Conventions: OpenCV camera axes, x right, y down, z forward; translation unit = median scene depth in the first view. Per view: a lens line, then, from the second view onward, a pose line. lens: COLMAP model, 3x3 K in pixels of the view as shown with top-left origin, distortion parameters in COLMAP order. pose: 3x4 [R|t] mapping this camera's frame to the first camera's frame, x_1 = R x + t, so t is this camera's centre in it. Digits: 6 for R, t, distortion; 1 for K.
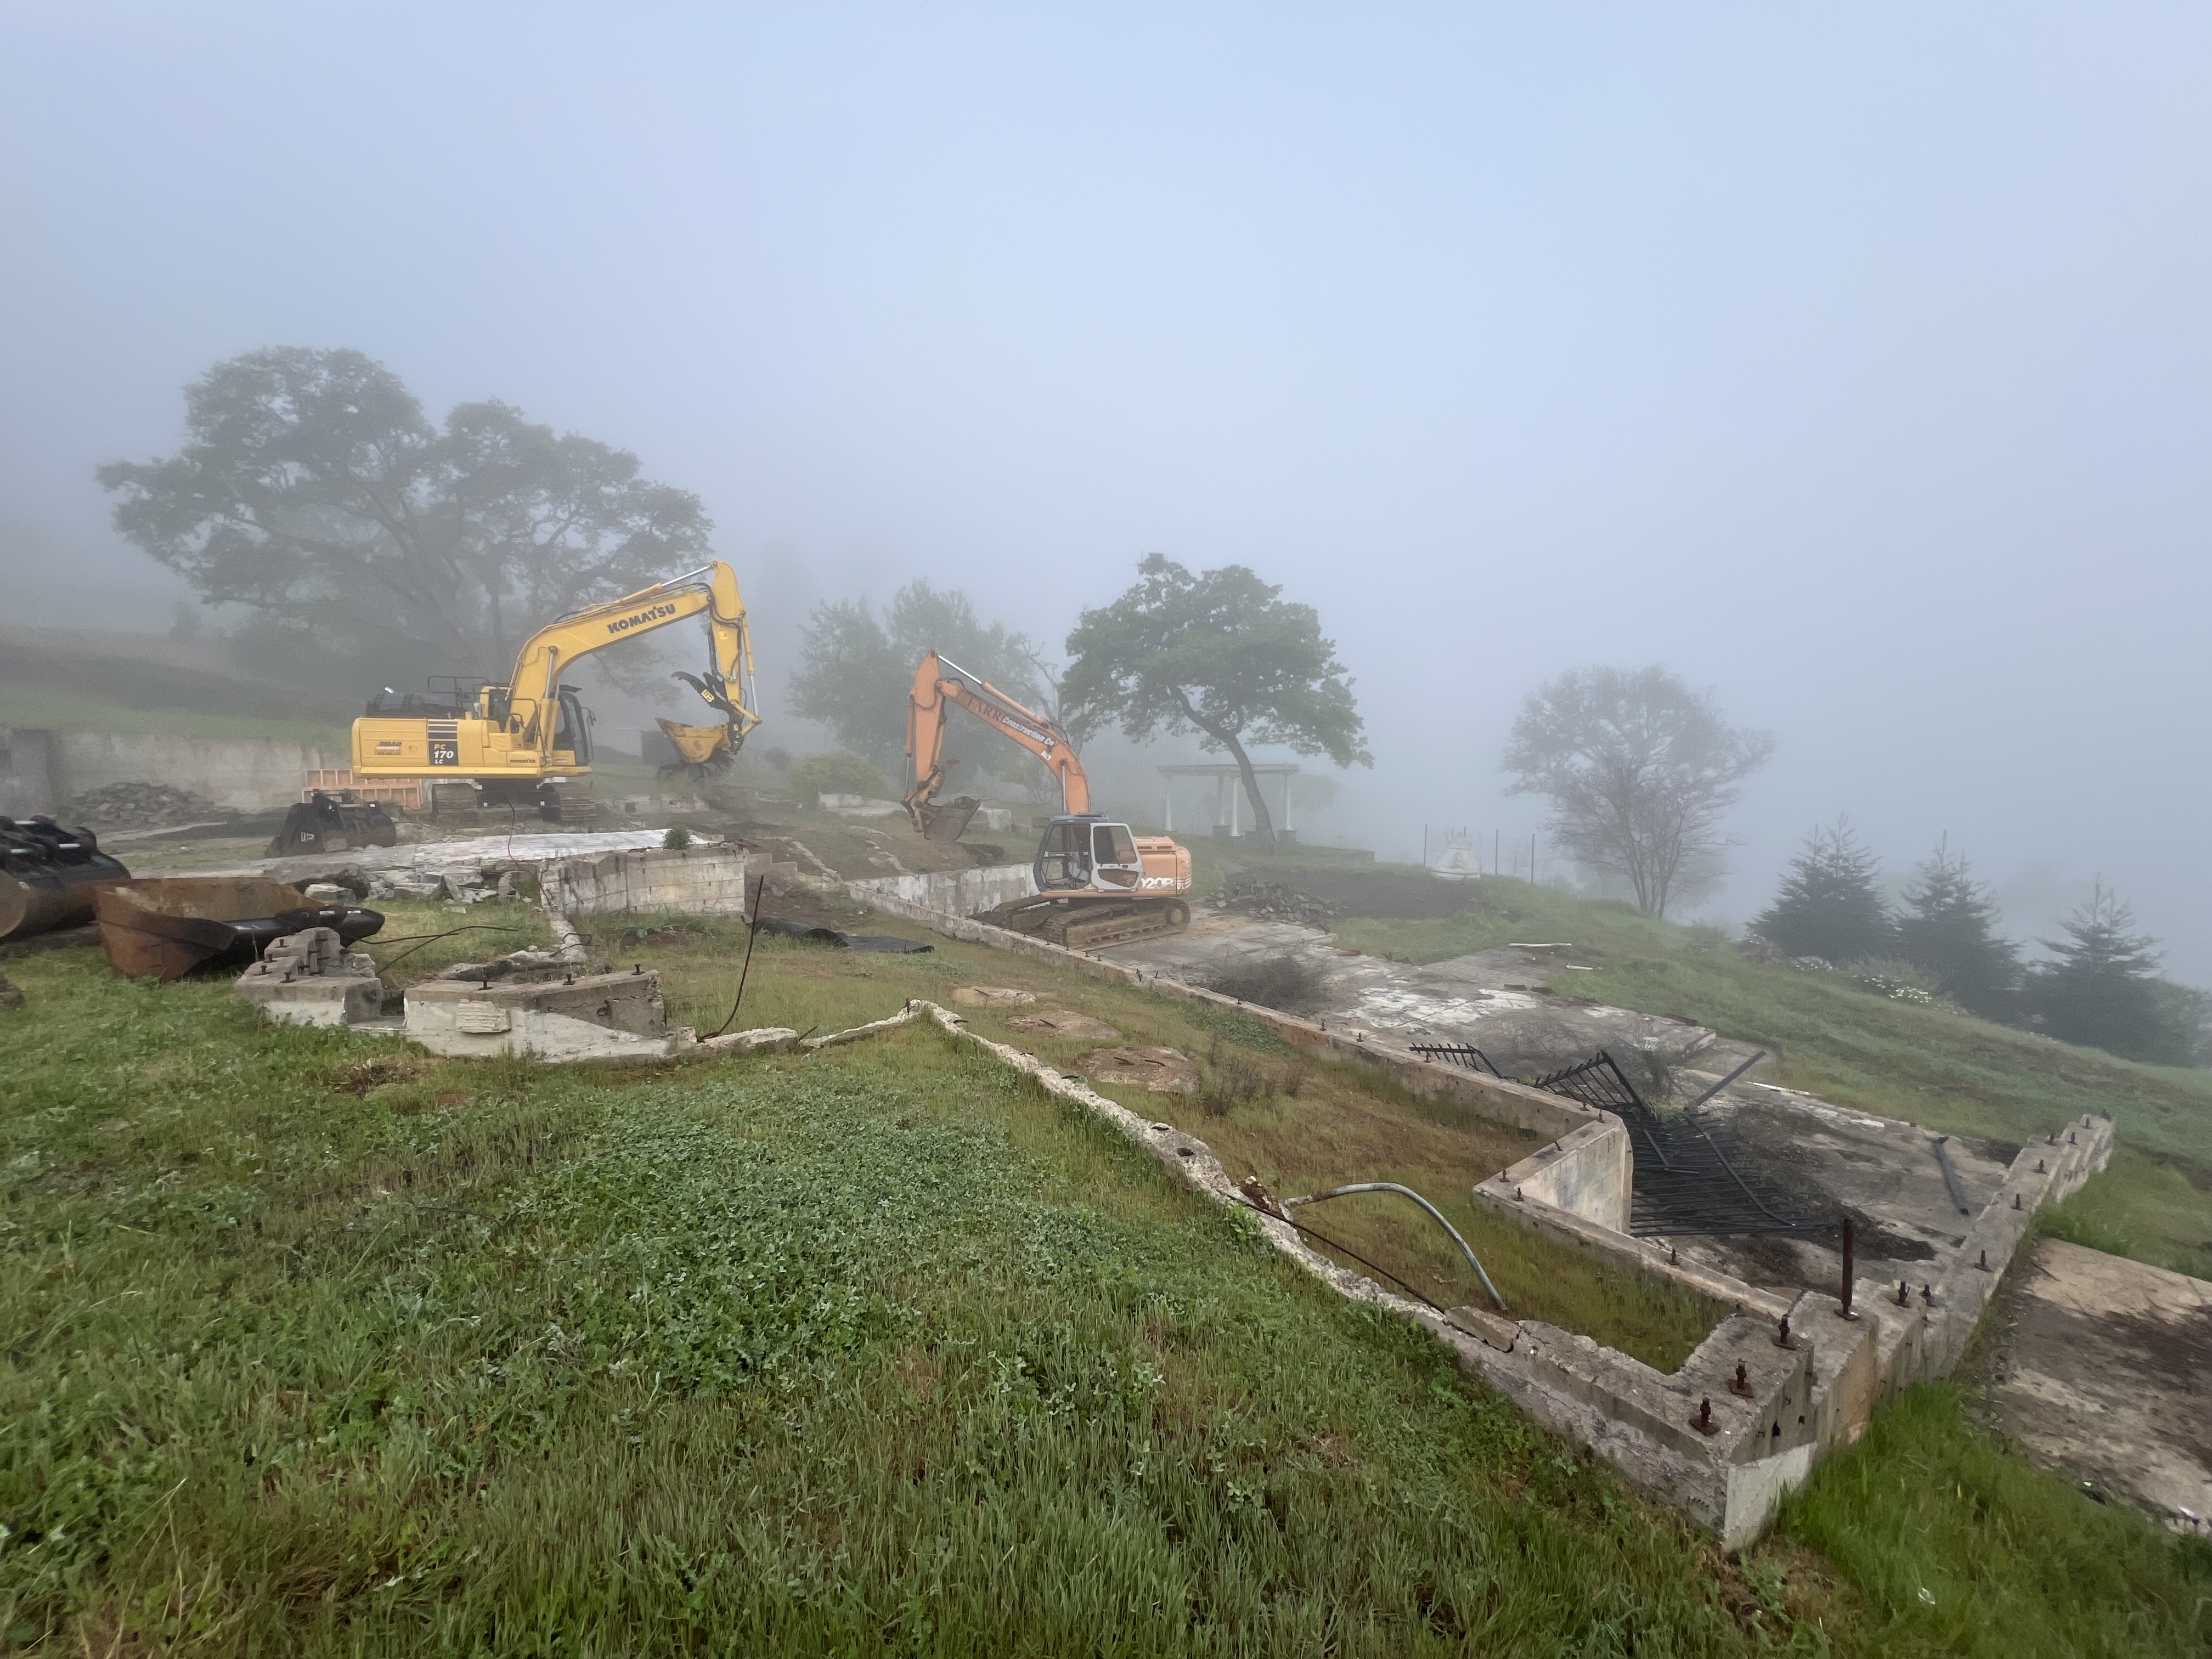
lens RADIAL K [[881.9, 0, 1100.8], [0, 881.9, 830.4], [0, 0, 1]] dist [-0.000041, -0.000151]
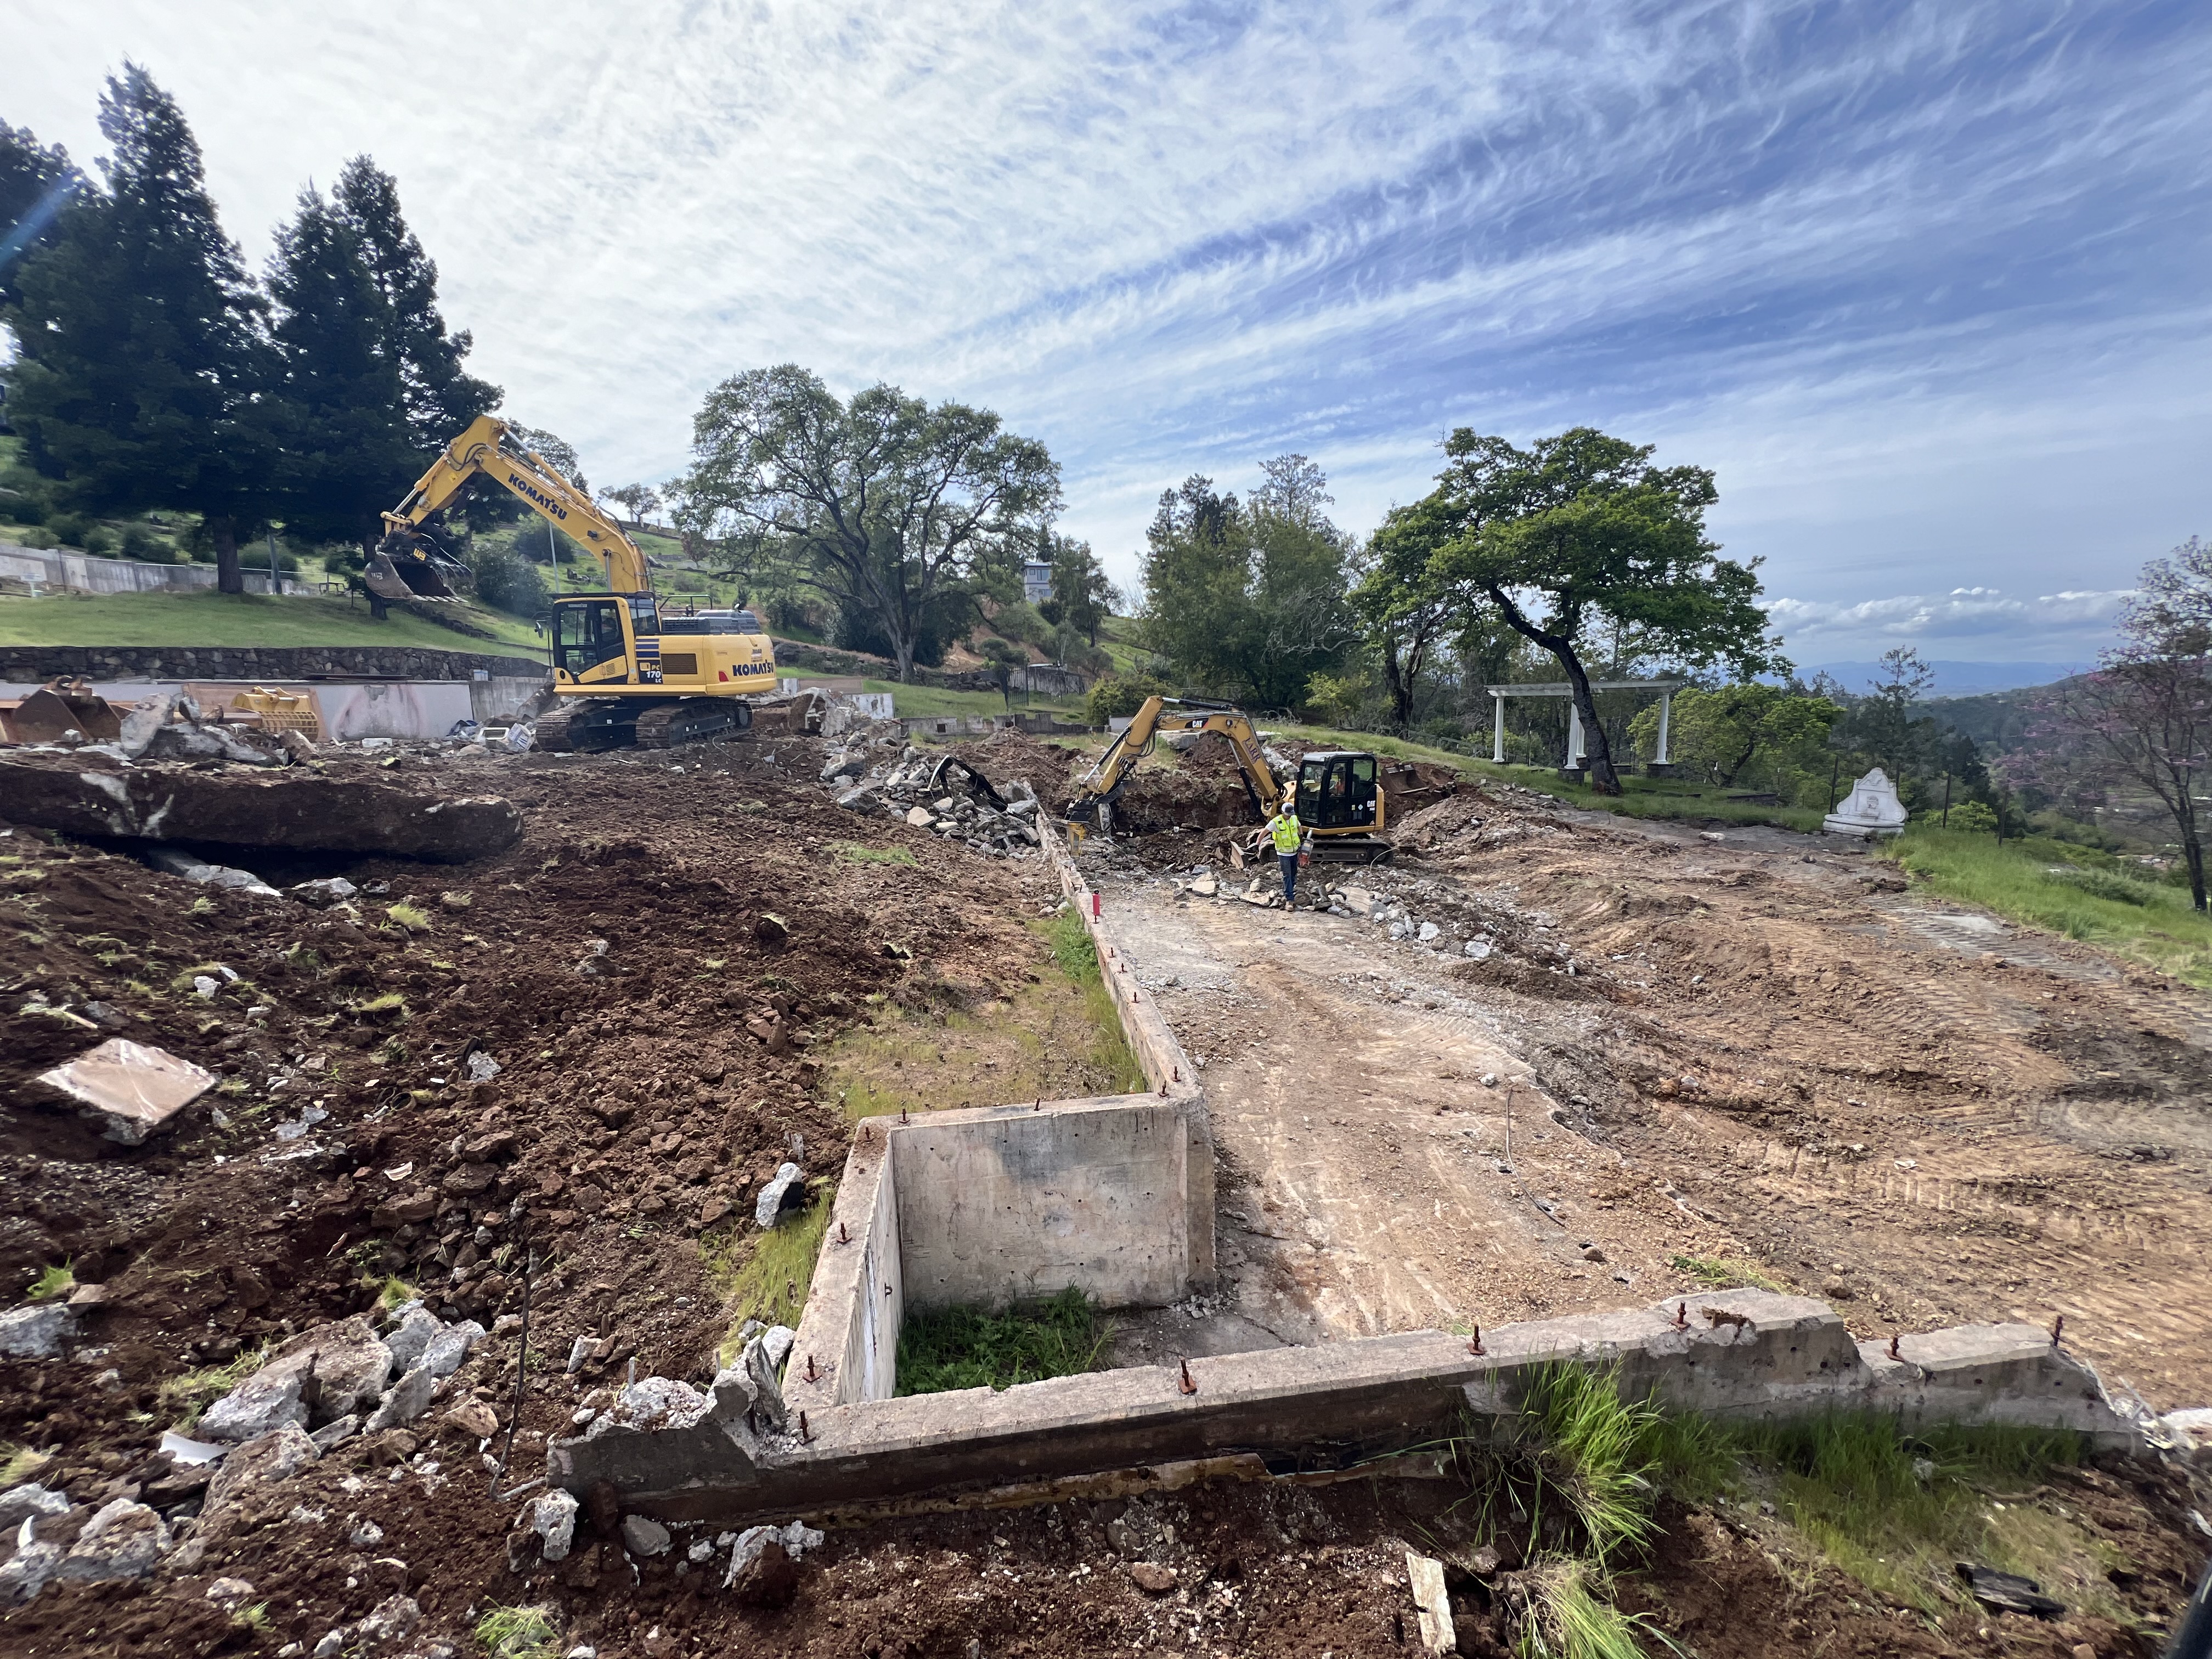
lens RADIAL K [[881.9, 0, 1100.8], [0, 881.9, 830.4], [0, 0, 1]] dist [-0.000041, -0.000151]
pose [[0.873881, 0.058736, -0.482578, 0.179045], [-0.022572, 0.996506, 0.080413, 0.012063], [0.485615, -0.059378, 0.872154, 0.058862]]
